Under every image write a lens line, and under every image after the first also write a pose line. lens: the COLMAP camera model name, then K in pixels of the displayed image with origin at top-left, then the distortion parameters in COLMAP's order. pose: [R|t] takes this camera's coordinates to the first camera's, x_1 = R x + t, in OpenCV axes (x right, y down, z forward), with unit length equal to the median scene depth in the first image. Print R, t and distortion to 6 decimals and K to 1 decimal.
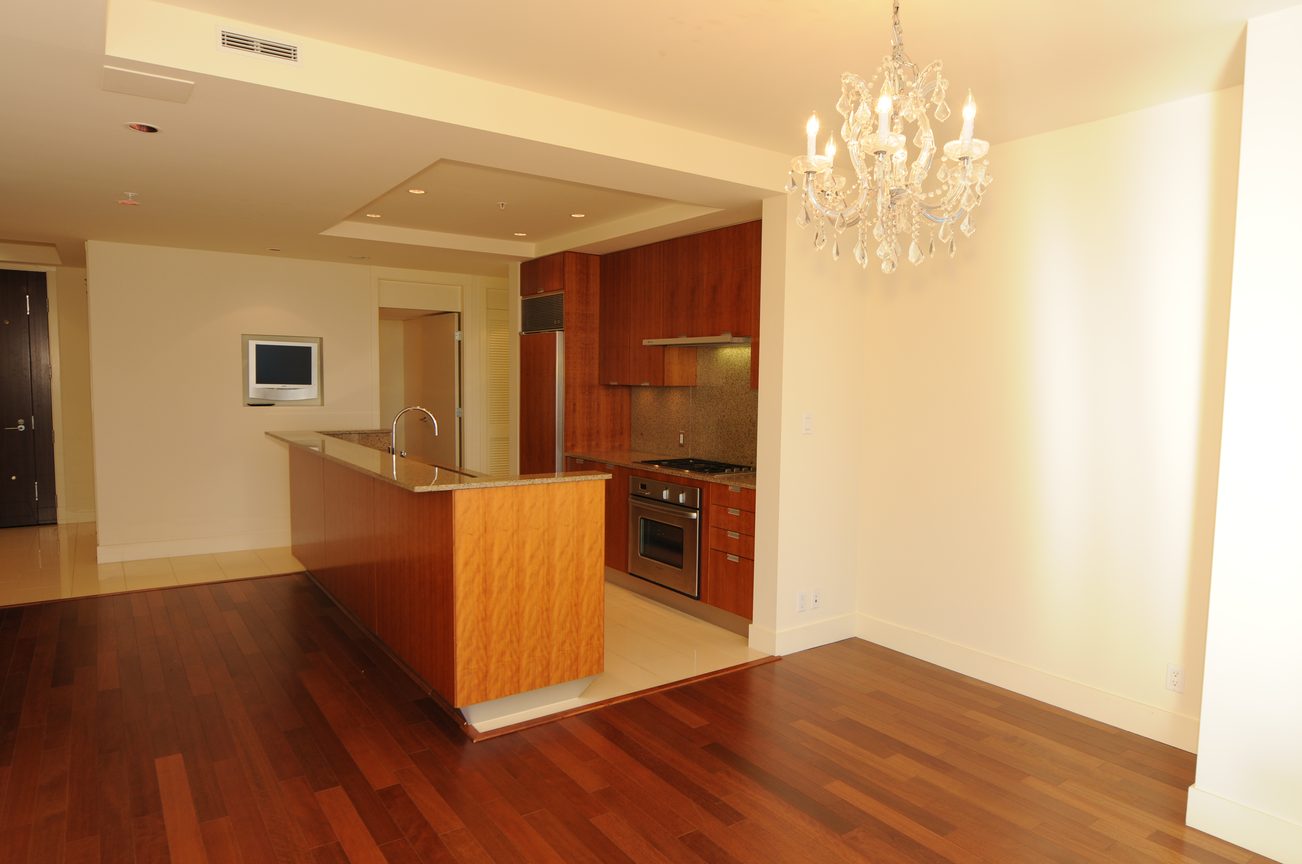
lens RADIAL K [[794.6, 0, 673.6], [0, 794.6, 436.0], [0, 0, 1]] dist [-0.012704, -0.004619]
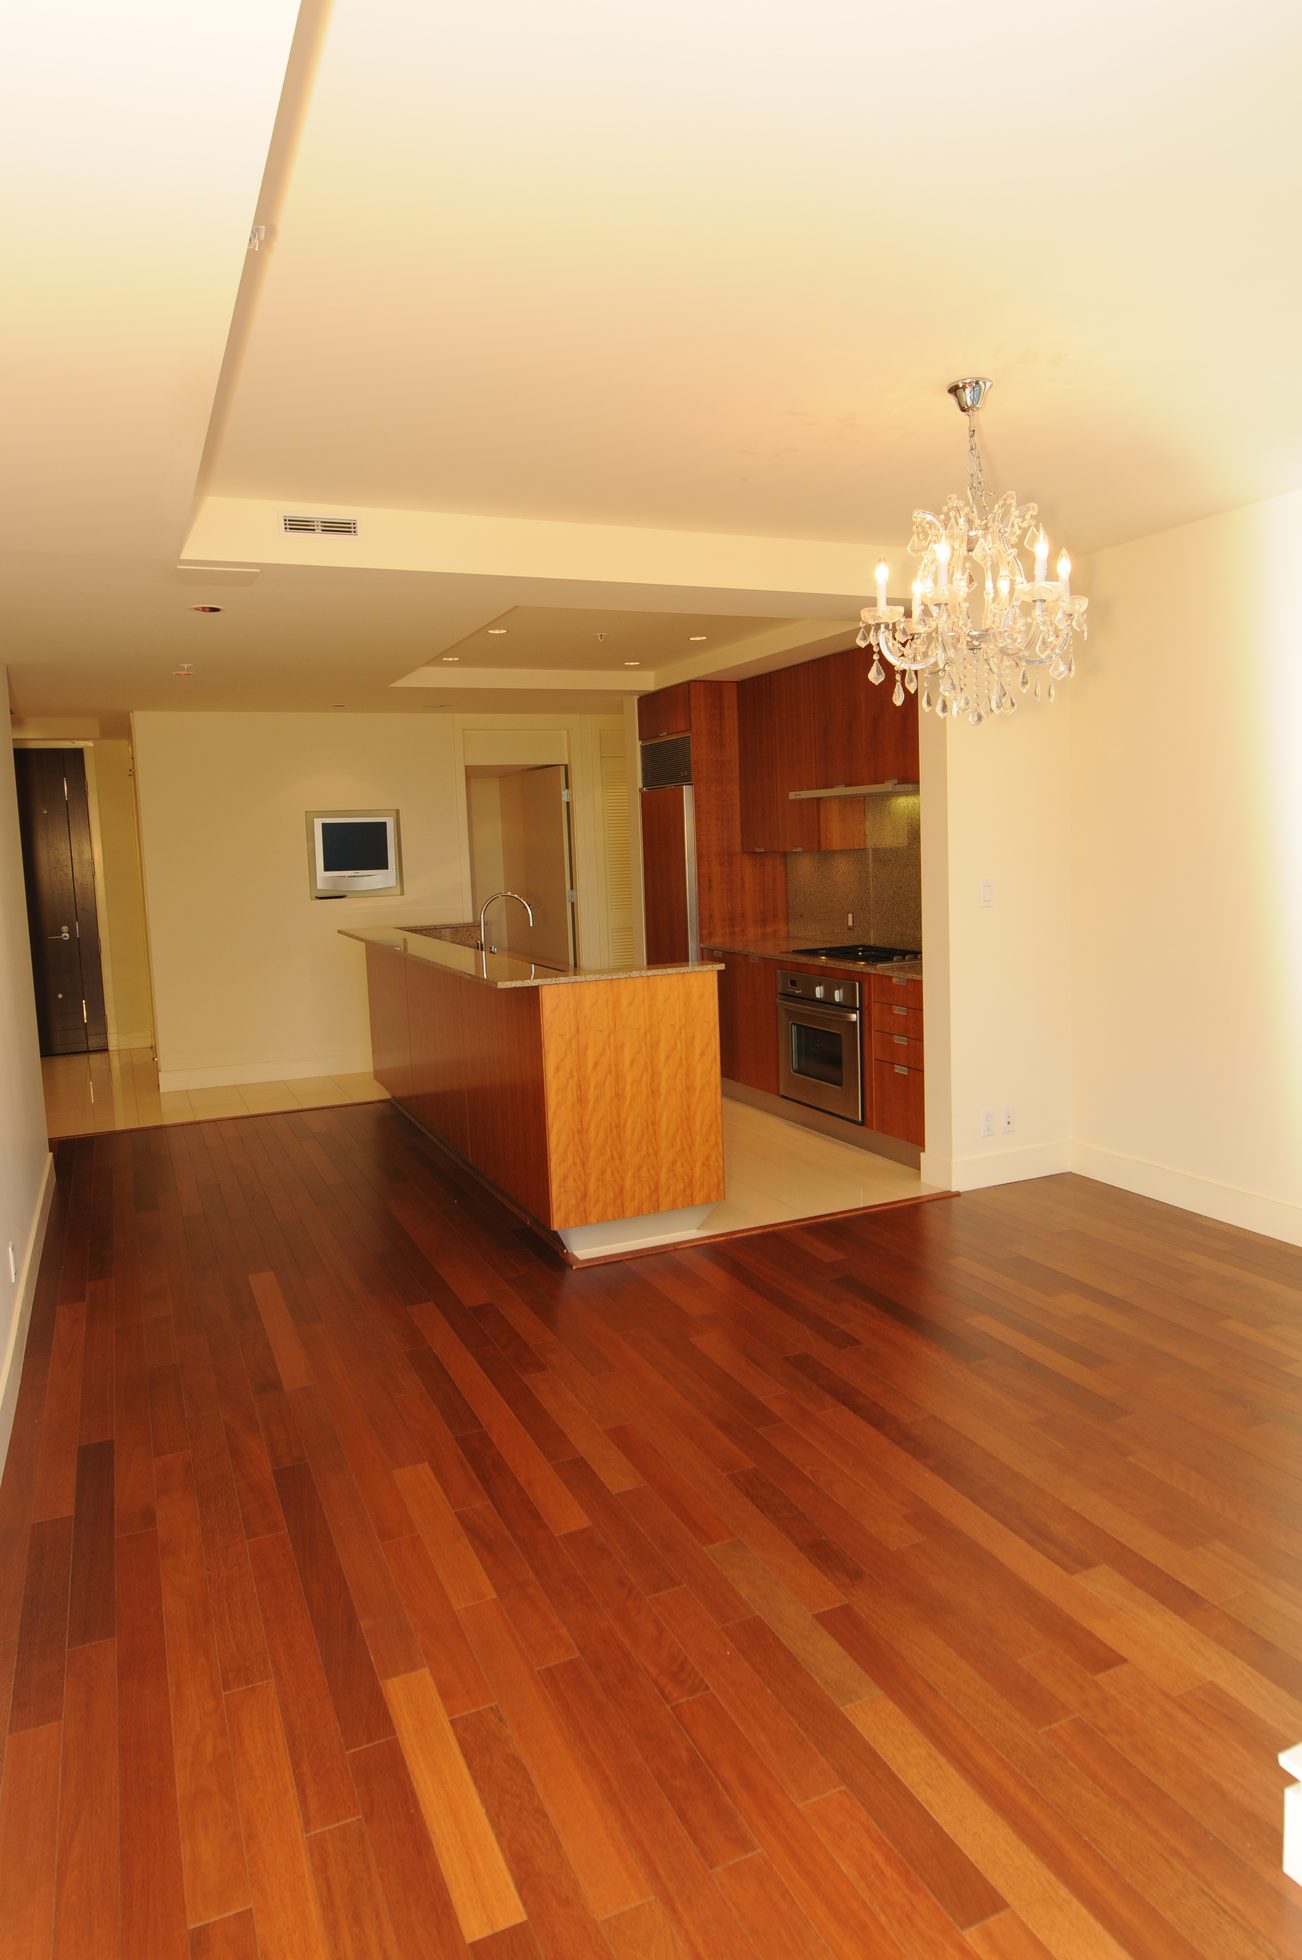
lens RADIAL K [[1235.2, 0, 673.1], [0, 1235.2, 946.8], [0, 0, 1]] dist [-0.010267, -0.001463]
pose [[0.978219, -0.032935, -0.204944, 0.107087], [0.037040, 0.999182, 0.016227, 0.005111], [0.204242, -0.023465, 0.978639, -0.226526]]
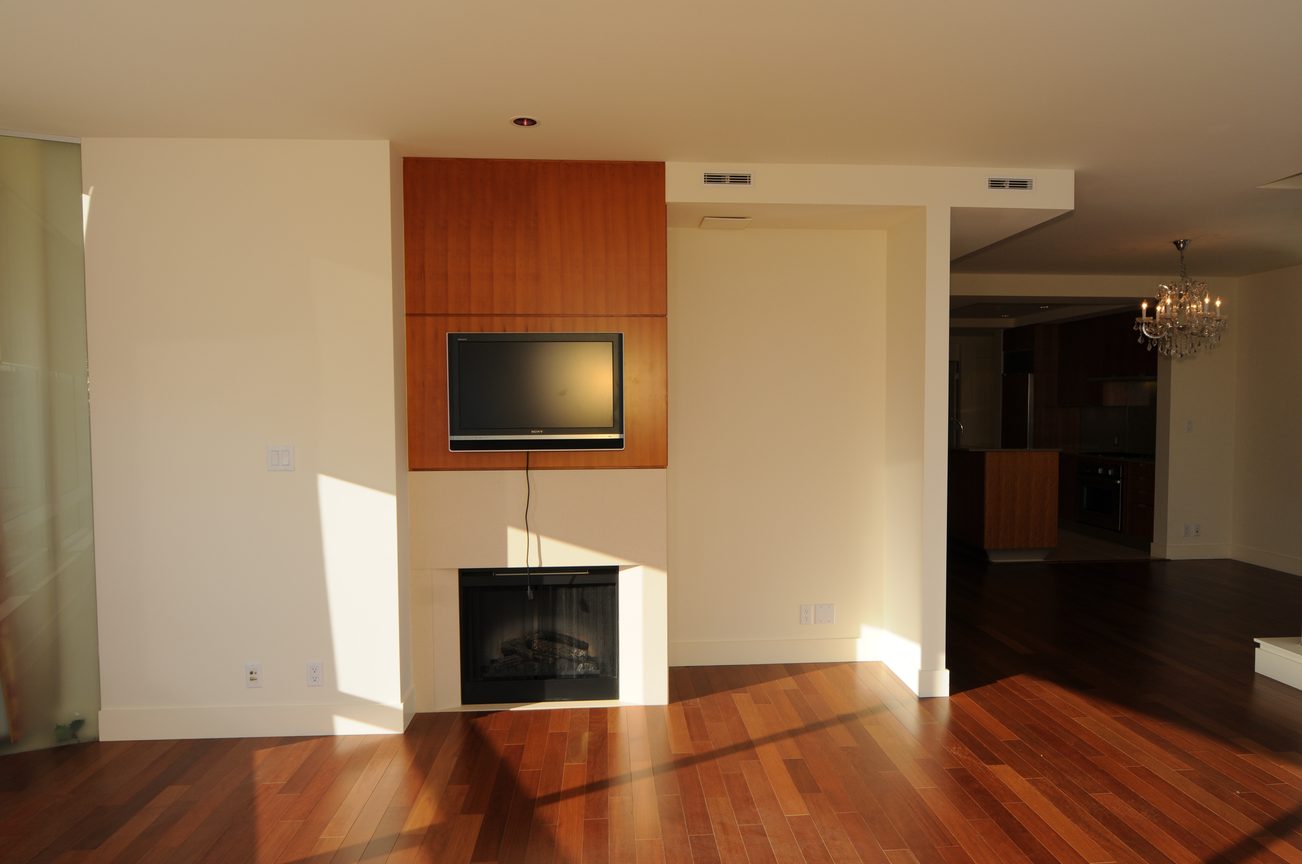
lens RADIAL K [[820.5, 0, 651.0], [0, 820.5, 432.0], [0, 0, 1]] dist [-0.010267, -0.001463]
pose [[0.846792, 0.000762, -0.531924, 0.113710], [-0.022459, 0.999158, -0.034322, 0.078262], [0.531450, 0.041010, 0.846096, -1.046311]]
